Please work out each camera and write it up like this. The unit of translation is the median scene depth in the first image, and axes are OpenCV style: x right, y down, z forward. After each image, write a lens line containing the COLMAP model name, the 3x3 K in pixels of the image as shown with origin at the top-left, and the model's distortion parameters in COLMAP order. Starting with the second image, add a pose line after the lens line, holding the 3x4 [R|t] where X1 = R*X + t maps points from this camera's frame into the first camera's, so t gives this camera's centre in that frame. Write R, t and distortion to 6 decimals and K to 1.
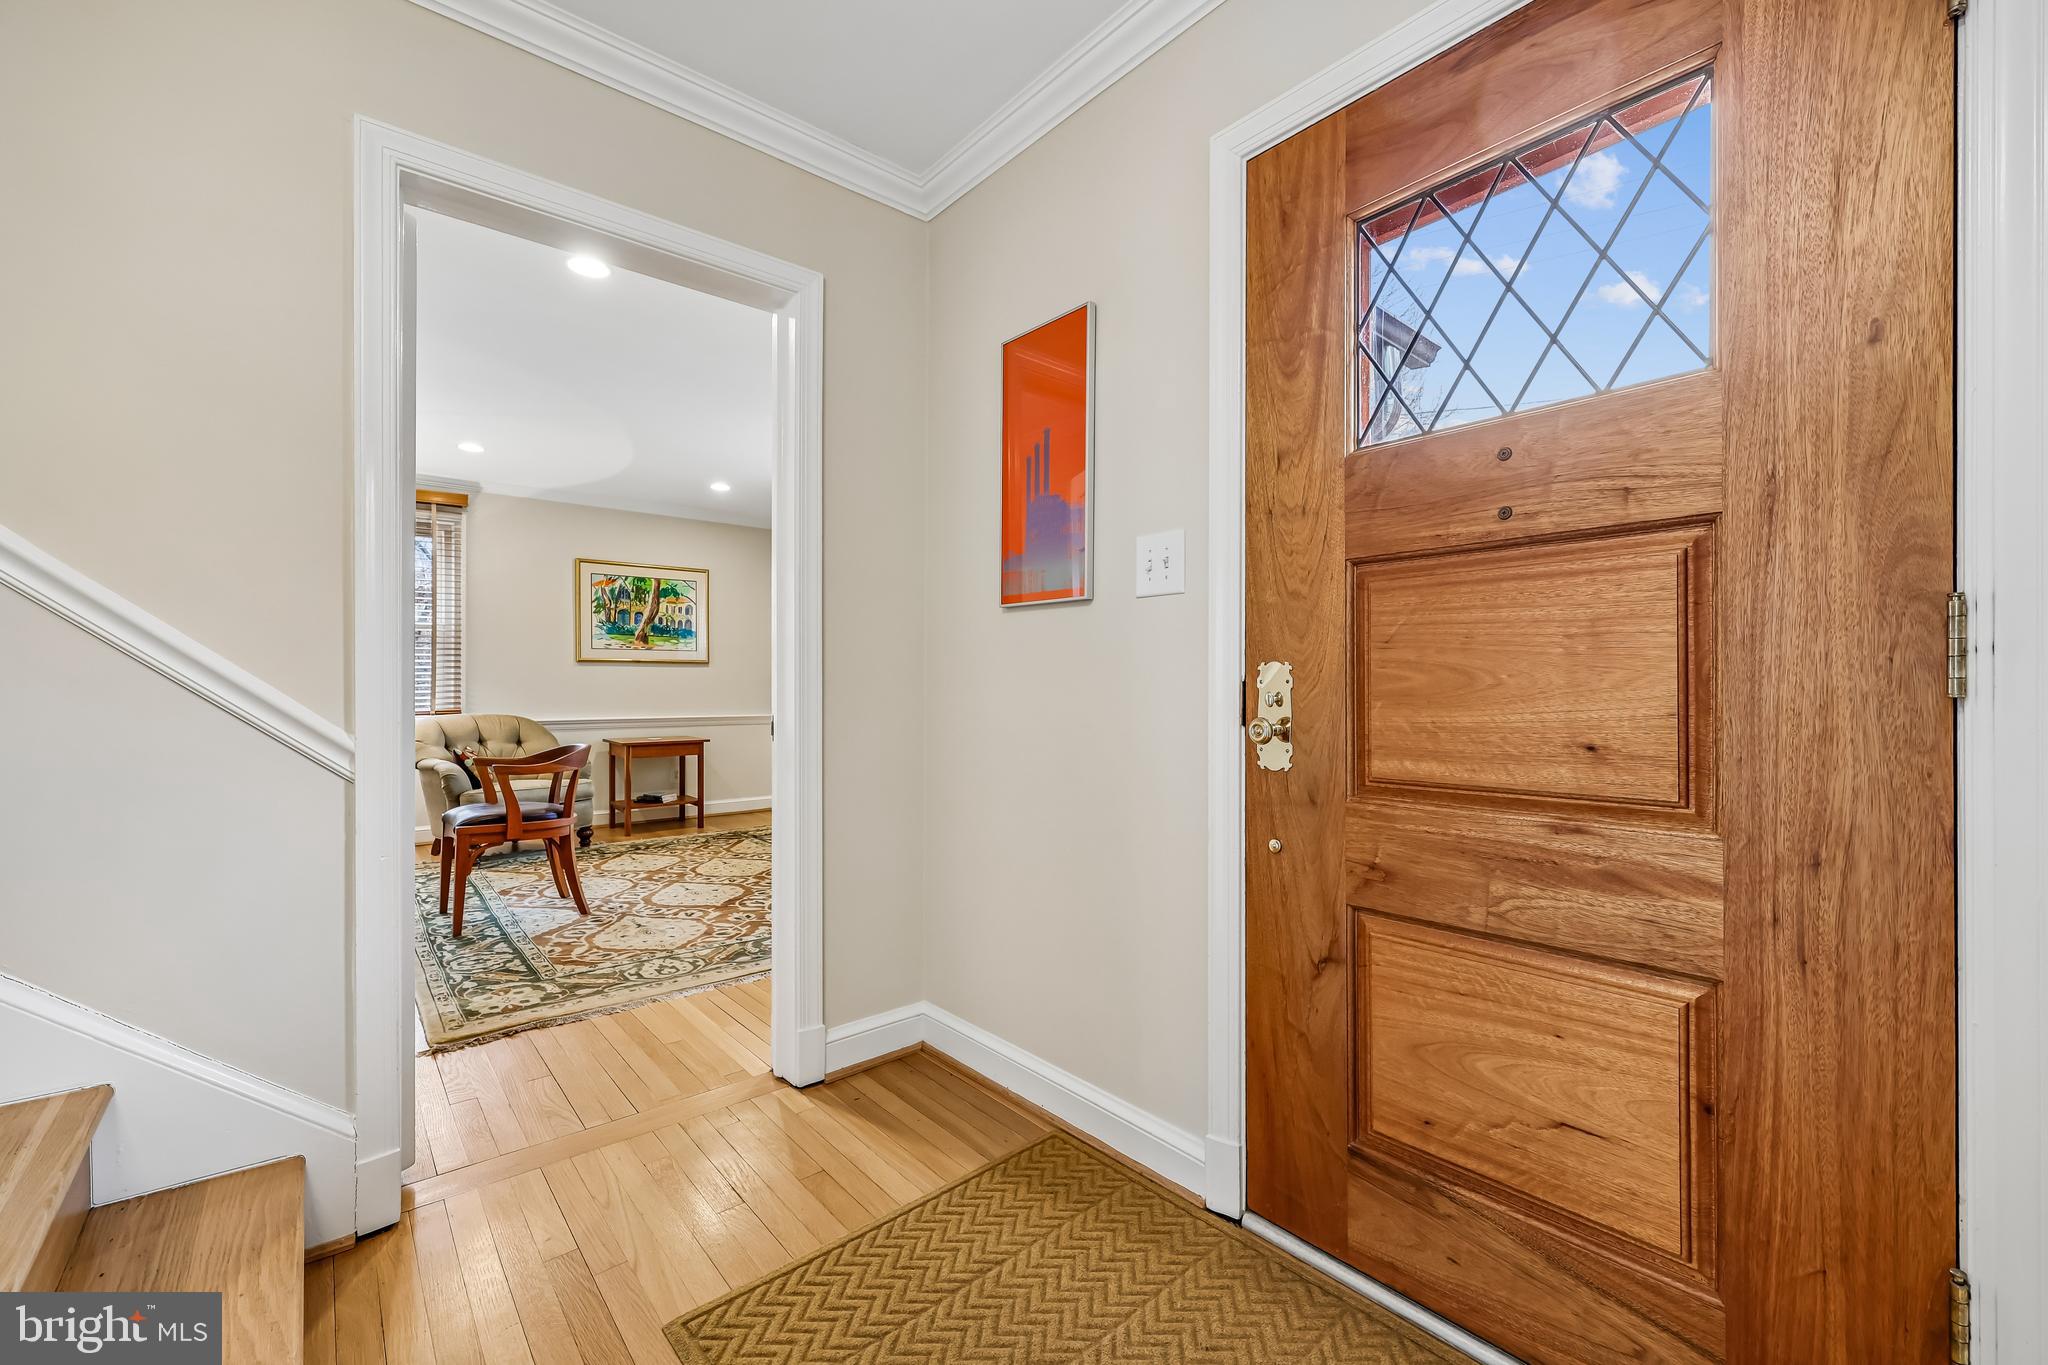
lens RADIAL K [[826.2, 0, 1037.6], [0, 826.2, 683.9], [0, 0, 1]] dist [-0.000615, -0.000132]
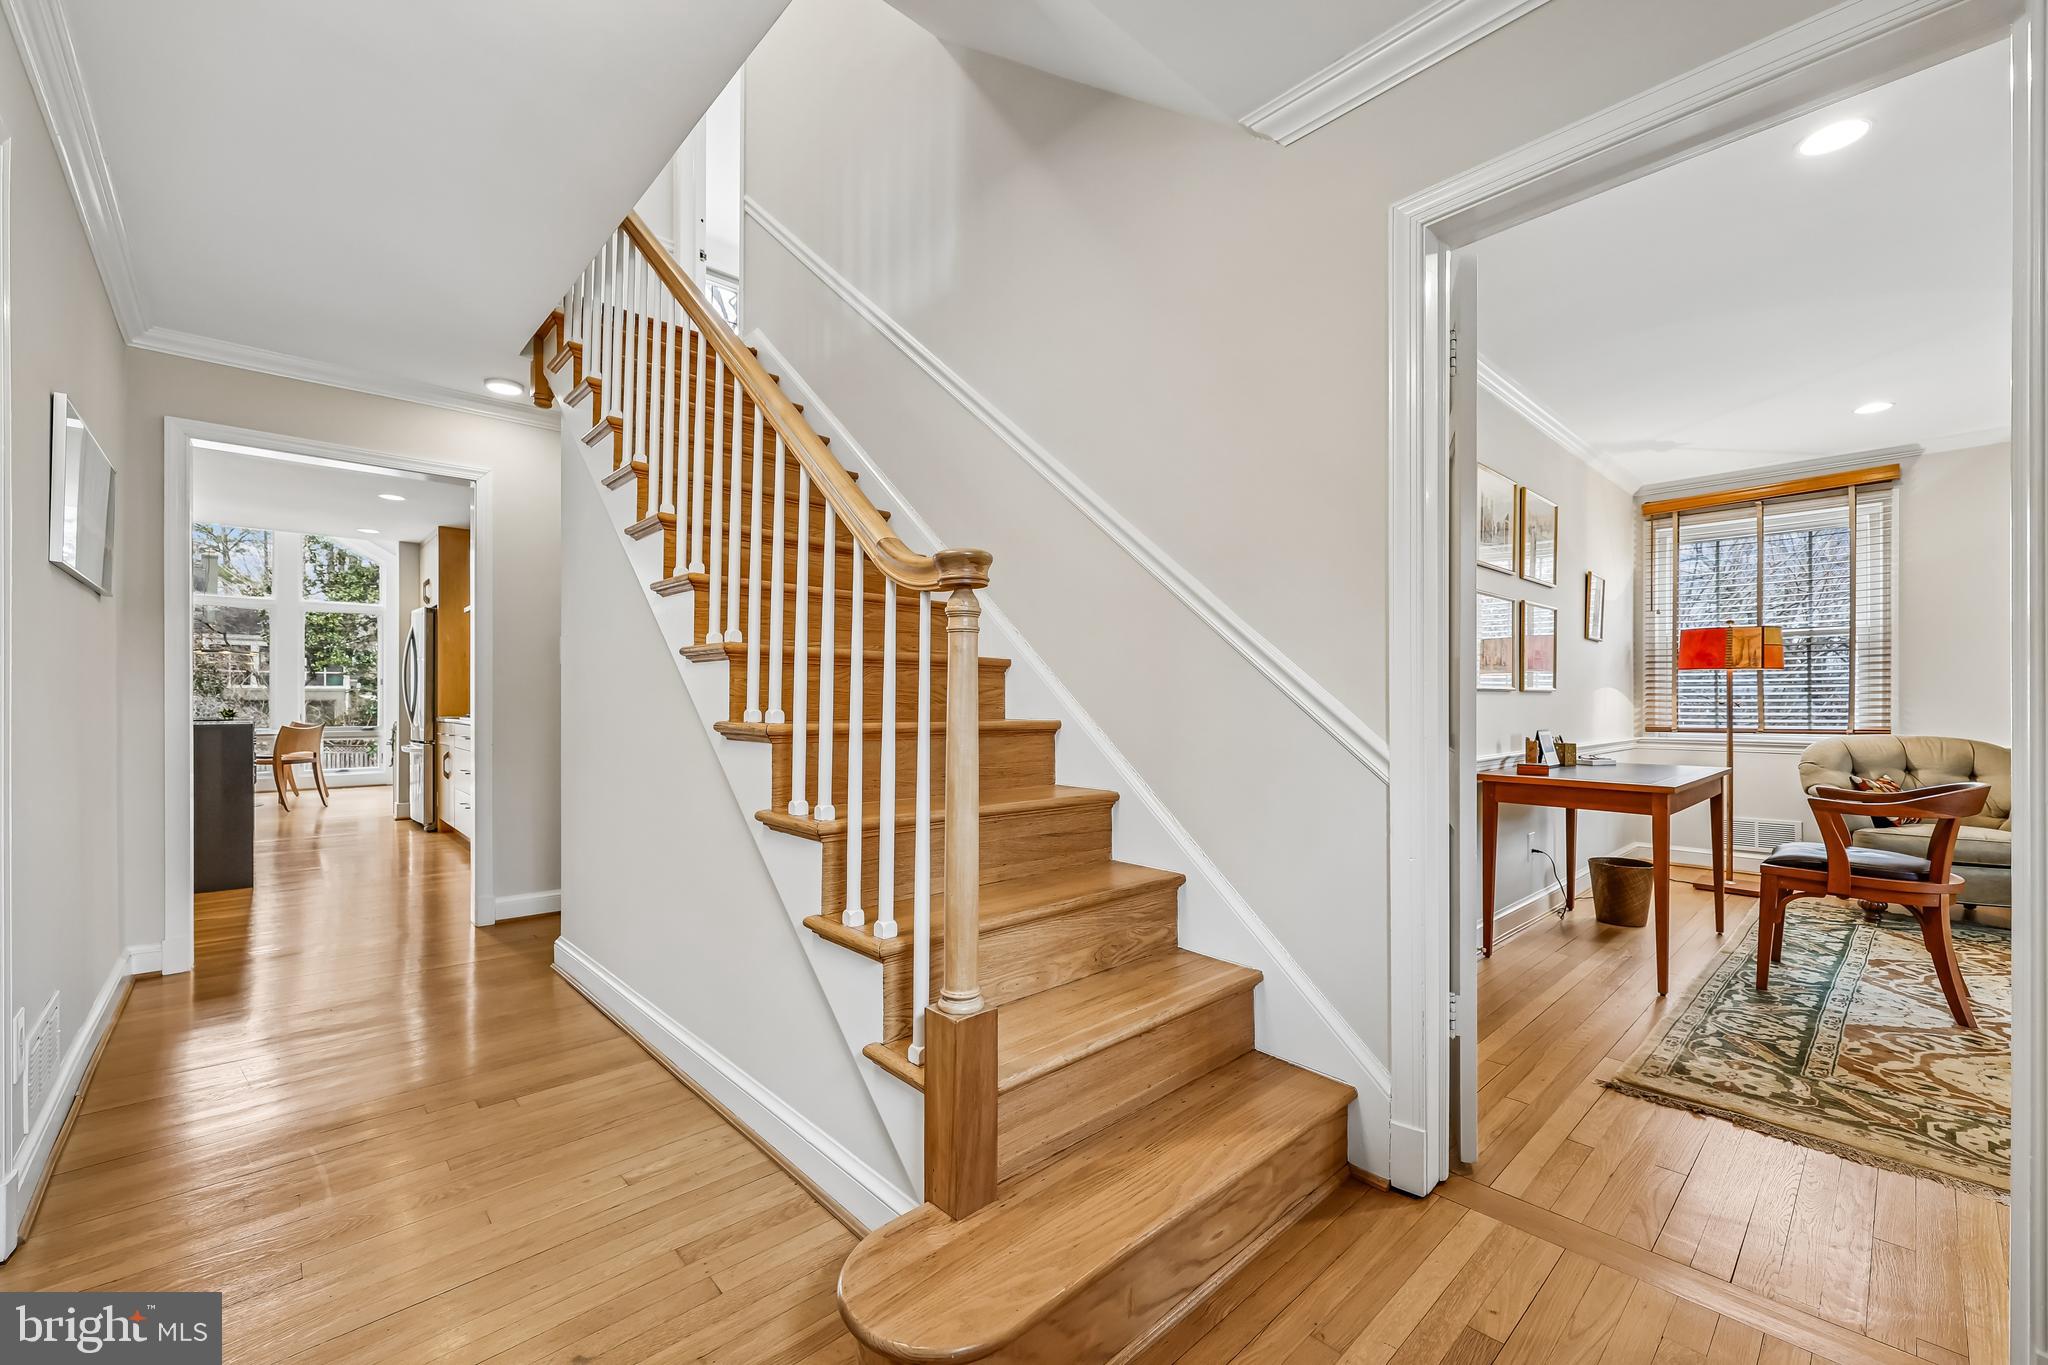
lens RADIAL K [[826.2, 0, 1040.8], [0, 826.2, 695.8], [0, 0, 1]] dist [-0.000615, -0.000132]
pose [[0.041109, -0.006798, -0.999132, 0.149265], [0.005141, 0.999965, -0.006592, -0.001280], [0.999141, -0.004866, 0.041143, 0.233281]]
